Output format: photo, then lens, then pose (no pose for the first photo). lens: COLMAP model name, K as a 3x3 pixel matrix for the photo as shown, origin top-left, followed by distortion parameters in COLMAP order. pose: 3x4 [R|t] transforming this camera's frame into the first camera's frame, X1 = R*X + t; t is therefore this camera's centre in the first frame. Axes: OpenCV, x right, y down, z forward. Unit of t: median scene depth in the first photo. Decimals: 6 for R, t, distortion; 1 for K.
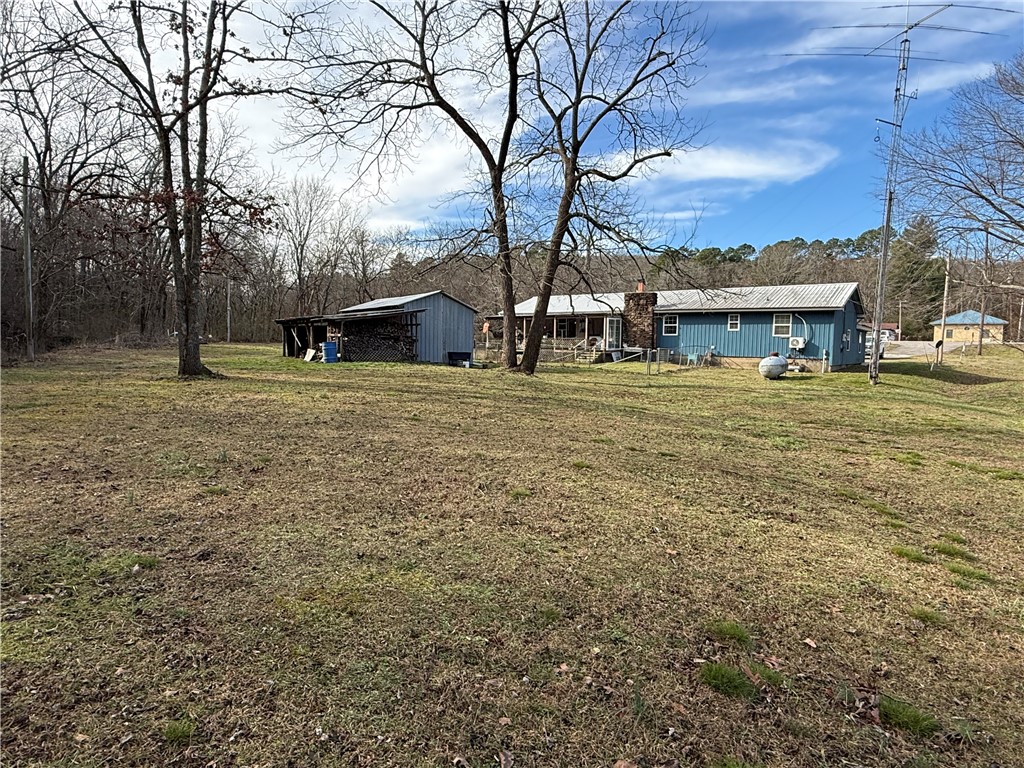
lens RADIAL K [[607.2, 0, 513.8], [0, 607.2, 386.7], [0, 0, 1]] dist [-0.000421, 0.000741]
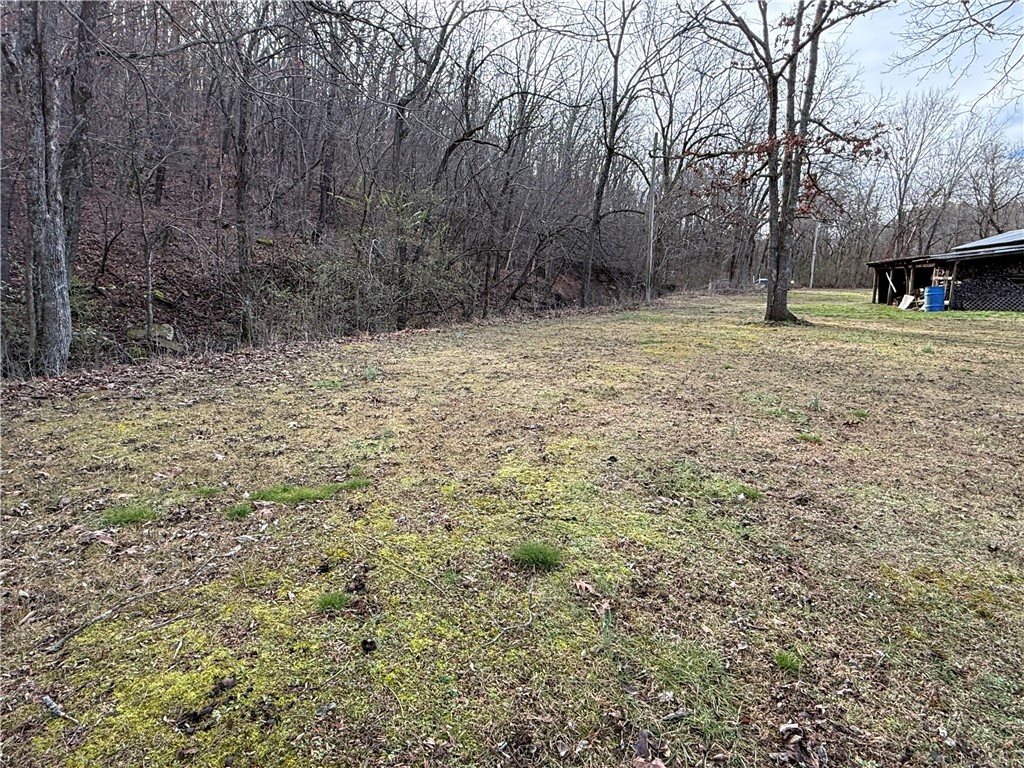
lens RADIAL K [[607.2, 0, 513.8], [0, 607.2, 386.7], [0, 0, 1]] dist [-0.000421, 0.000741]
pose [[0.650908, 0.112103, -0.750834, -0.037961], [-0.045660, 0.993028, 0.108680, 0.000219], [0.757782, -0.036458, 0.651488, -0.009609]]
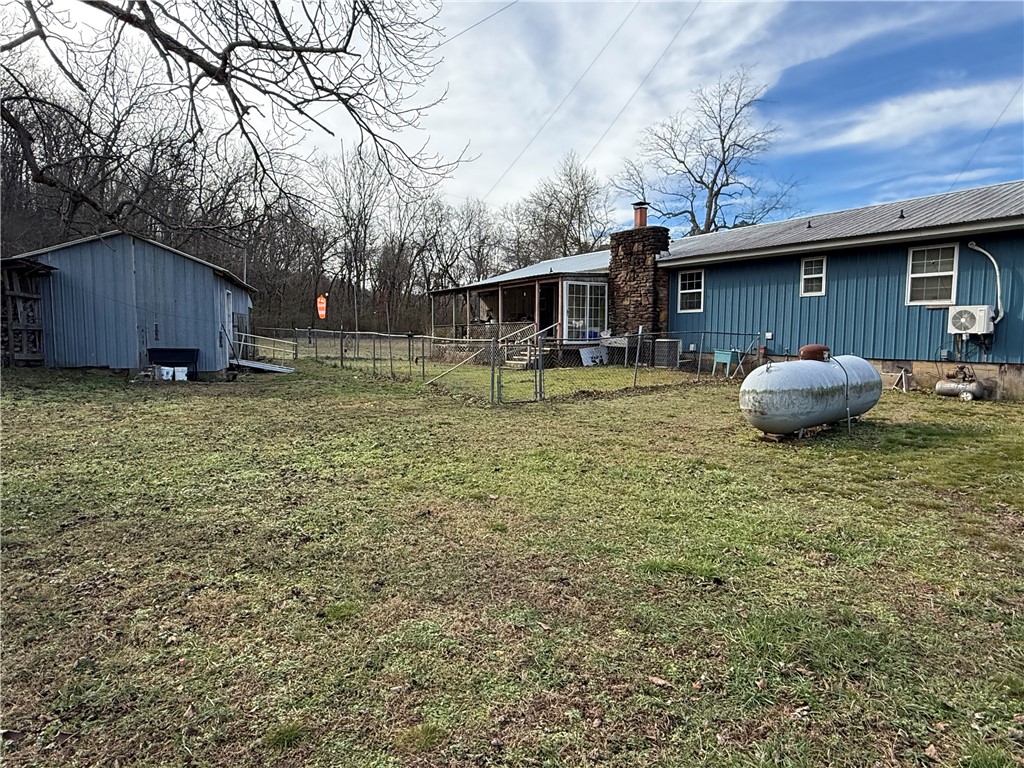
lens RADIAL K [[607.2, 0, 513.8], [0, 607.2, 386.7], [0, 0, 1]] dist [-0.000421, 0.000741]
pose [[0.926528, 0.022991, -0.375524, 0.353793], [-0.020696, 0.999734, 0.010146, -0.030593], [0.375657, -0.001629, 0.926757, 0.562817]]
